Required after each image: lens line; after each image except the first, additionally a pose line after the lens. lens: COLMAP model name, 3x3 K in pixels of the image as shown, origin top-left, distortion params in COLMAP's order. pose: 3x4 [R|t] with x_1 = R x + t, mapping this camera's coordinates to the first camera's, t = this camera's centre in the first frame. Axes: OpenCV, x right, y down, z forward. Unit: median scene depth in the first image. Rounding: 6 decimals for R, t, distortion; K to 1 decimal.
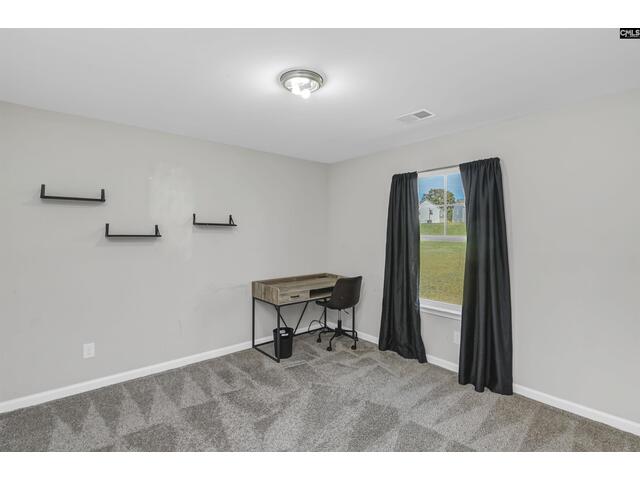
lens RADIAL K [[307.4, 0, 318.2], [0, 307.4, 236.6], [0, 0, 1]] dist [-0.004634, -0.001072]
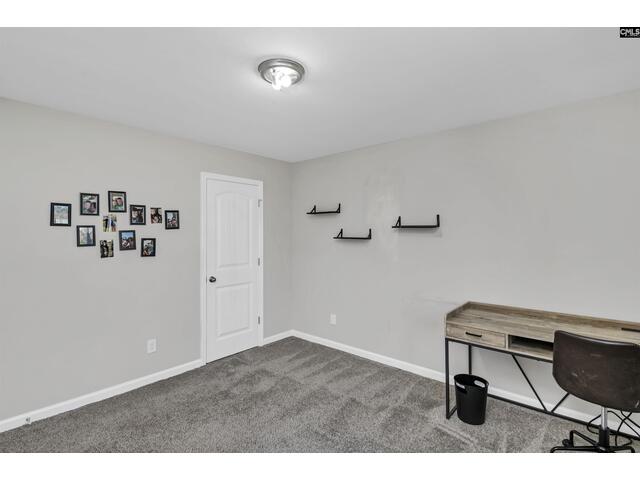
lens RADIAL K [[307.4, 0, 318.2], [0, 307.4, 236.6], [0, 0, 1]] dist [-0.004634, -0.001072]
pose [[0.146492, 0.003747, -0.989205, 0.567598], [-0.001944, 0.999992, 0.003500, -0.012648], [0.989210, 0.001410, 0.146498, 0.646811]]
